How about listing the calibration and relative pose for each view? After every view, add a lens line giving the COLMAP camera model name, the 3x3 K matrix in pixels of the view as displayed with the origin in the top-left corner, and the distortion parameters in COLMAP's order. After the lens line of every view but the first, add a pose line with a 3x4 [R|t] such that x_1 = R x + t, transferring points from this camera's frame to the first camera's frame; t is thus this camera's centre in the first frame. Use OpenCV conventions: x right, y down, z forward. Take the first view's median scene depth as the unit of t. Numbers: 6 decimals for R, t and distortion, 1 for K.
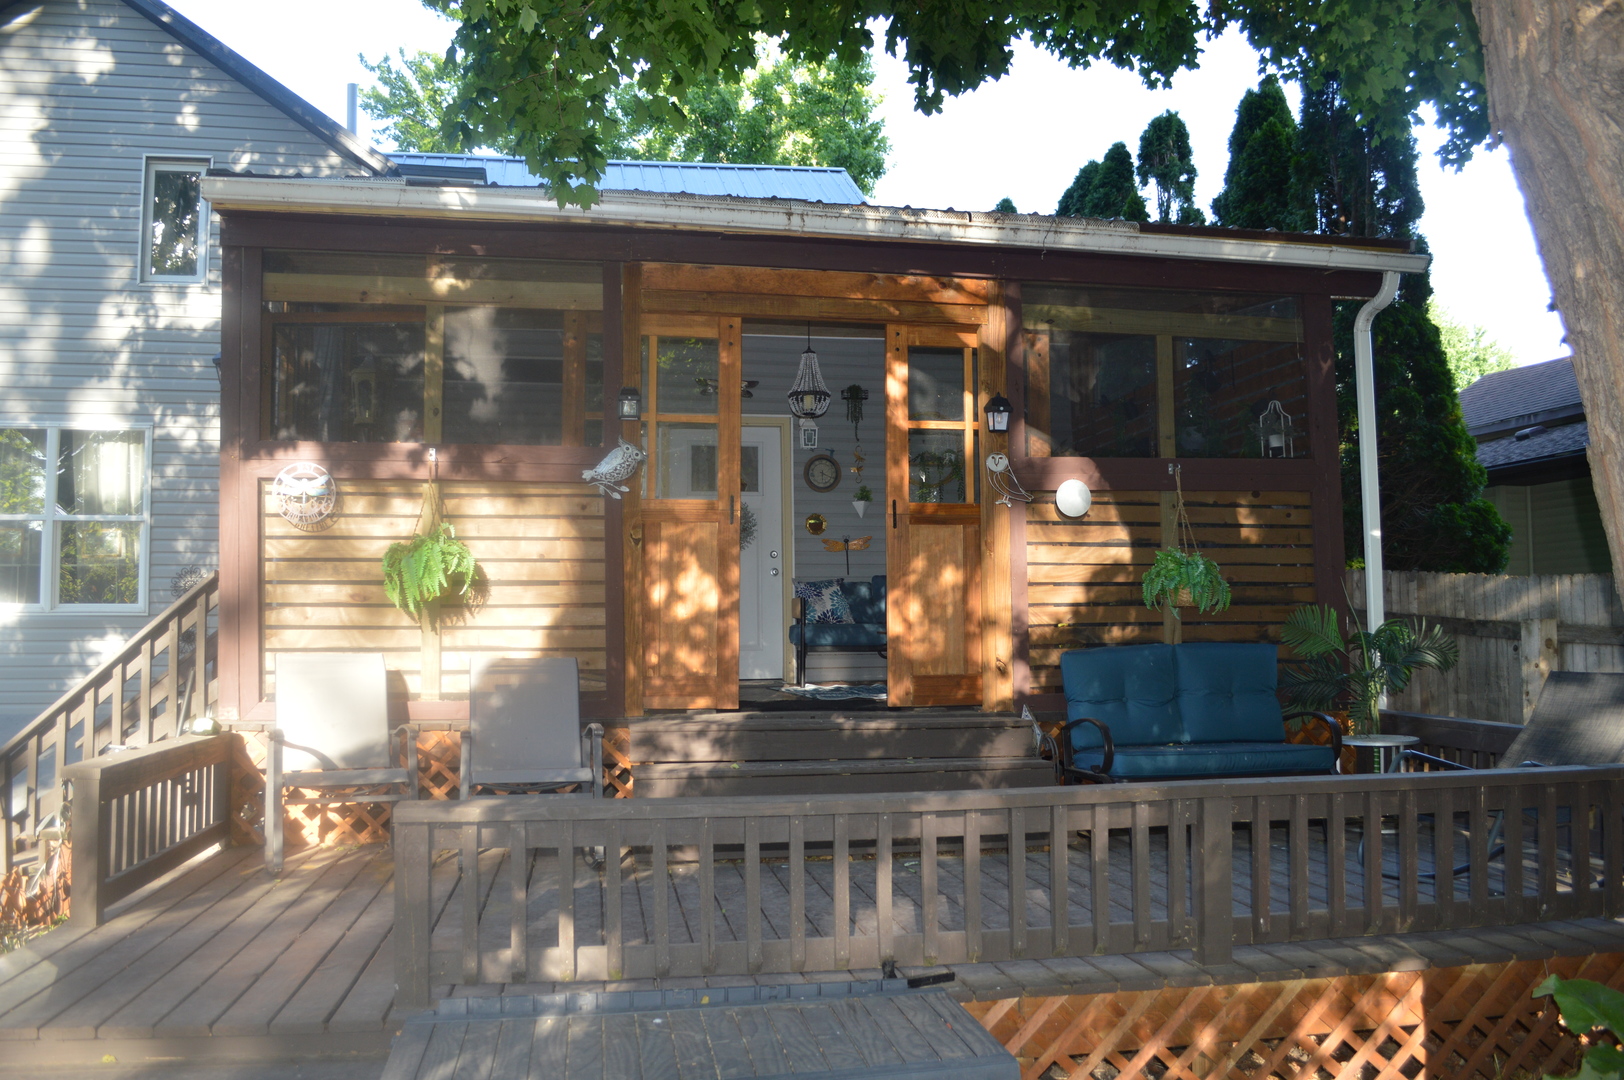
lens RADIAL K [[1302.4, 0, 812.1], [0, 1302.4, 541.1], [0, 0, 1]] dist [-0.074660, 0.004861]
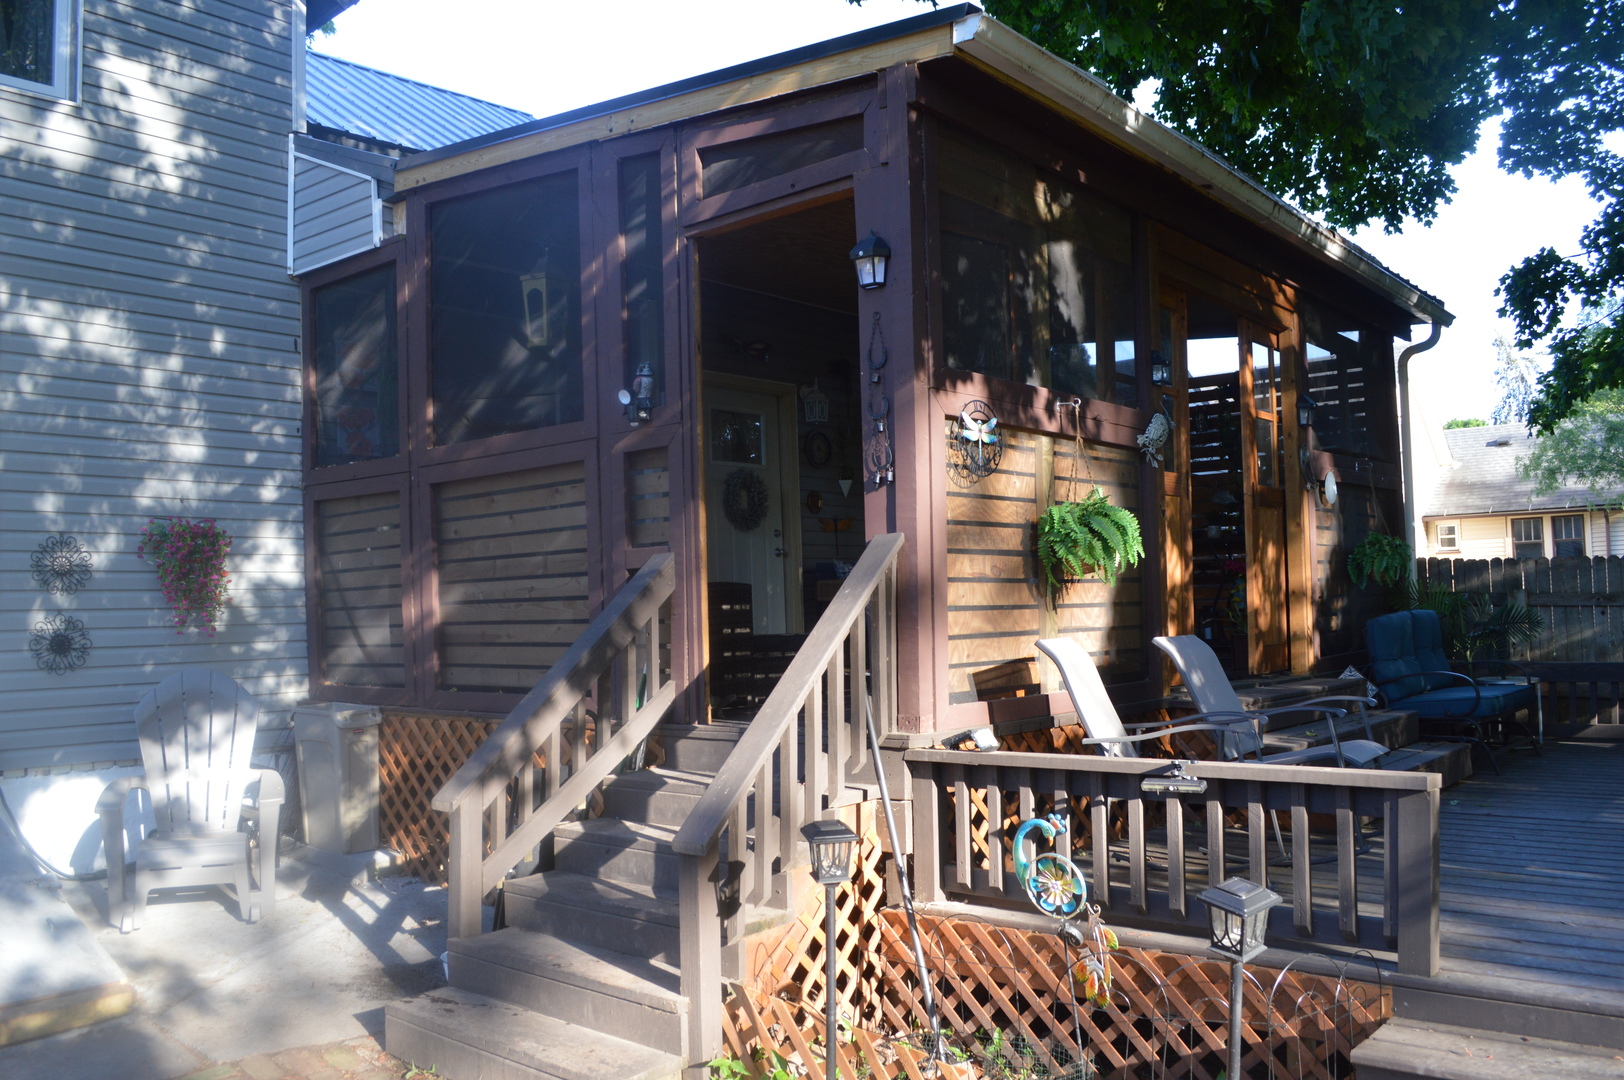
lens RADIAL K [[1302.4, 0, 809.3], [0, 1302.4, 548.6], [0, 0, 1]] dist [-0.074660, 0.004861]
pose [[0.778042, 0.010943, 0.628117, -0.597468], [-0.017357, 0.999841, 0.004080, 0.017359], [-0.627973, -0.014077, 0.778108, 0.269897]]
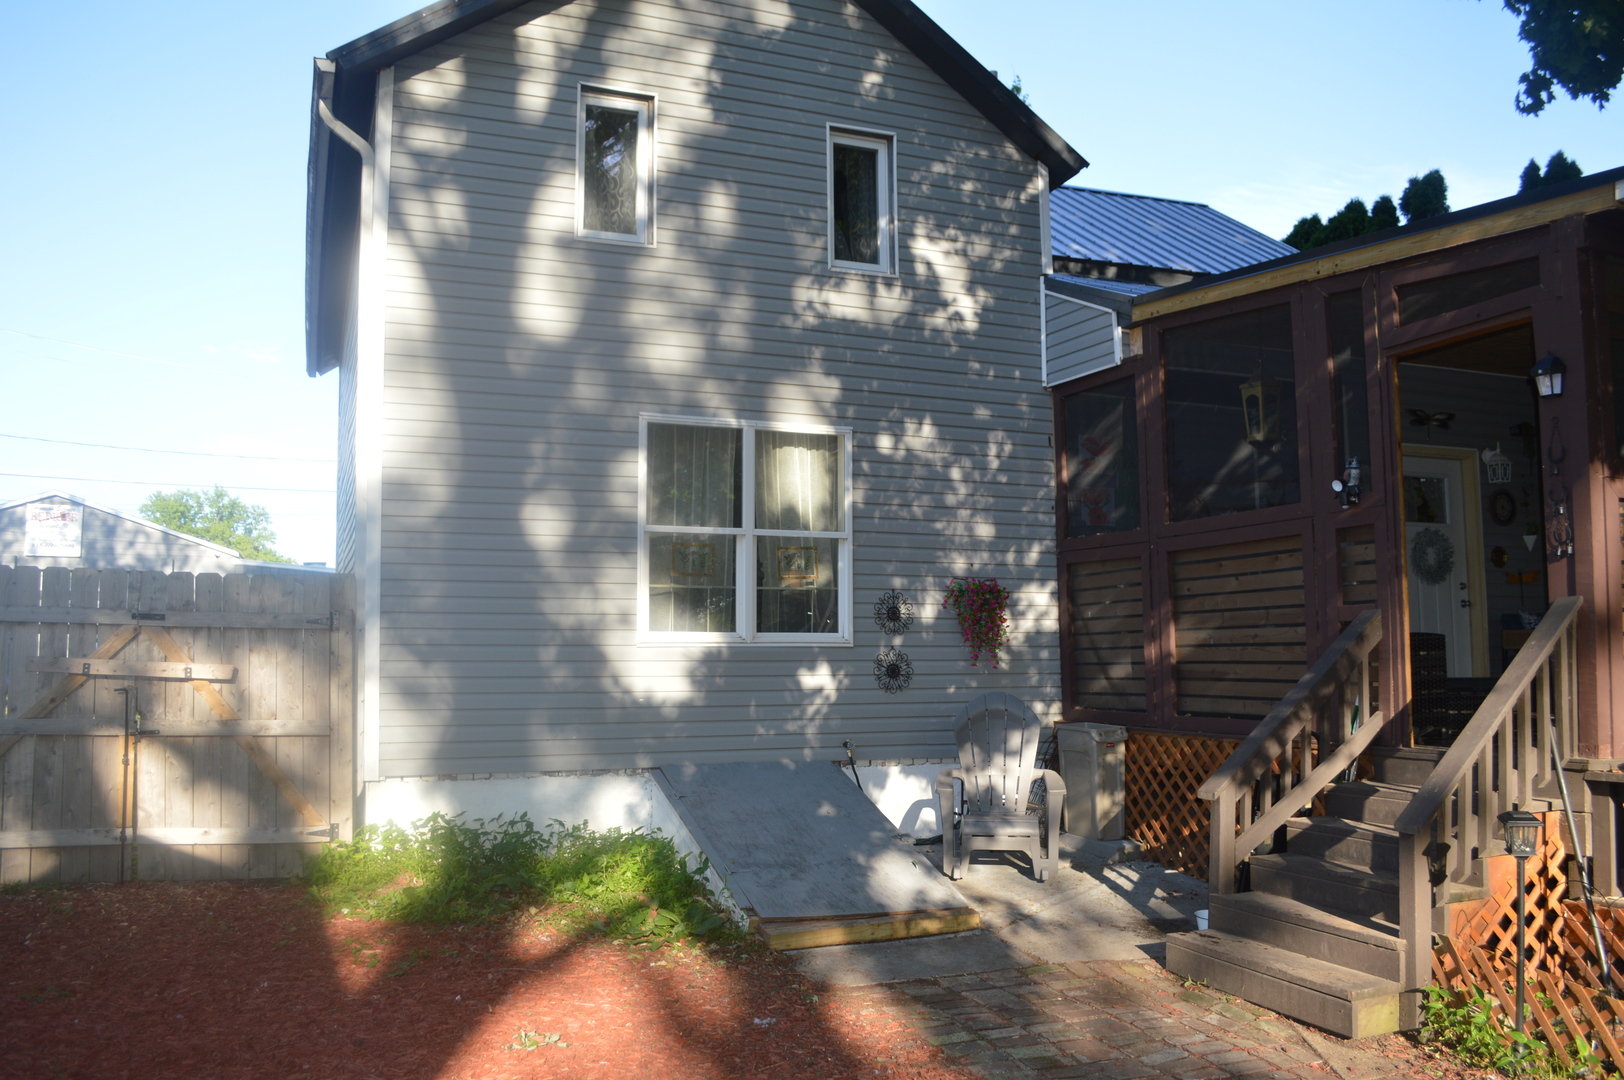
lens RADIAL K [[1302.4, 0, 810.8], [0, 1302.4, 540.2], [0, 0, 1]] dist [-0.074660, 0.004861]
pose [[0.981560, 0.021160, 0.189979, -0.718423], [-0.016488, 0.999522, -0.026140, 0.008800], [-0.190441, 0.022526, 0.981440, 0.128487]]
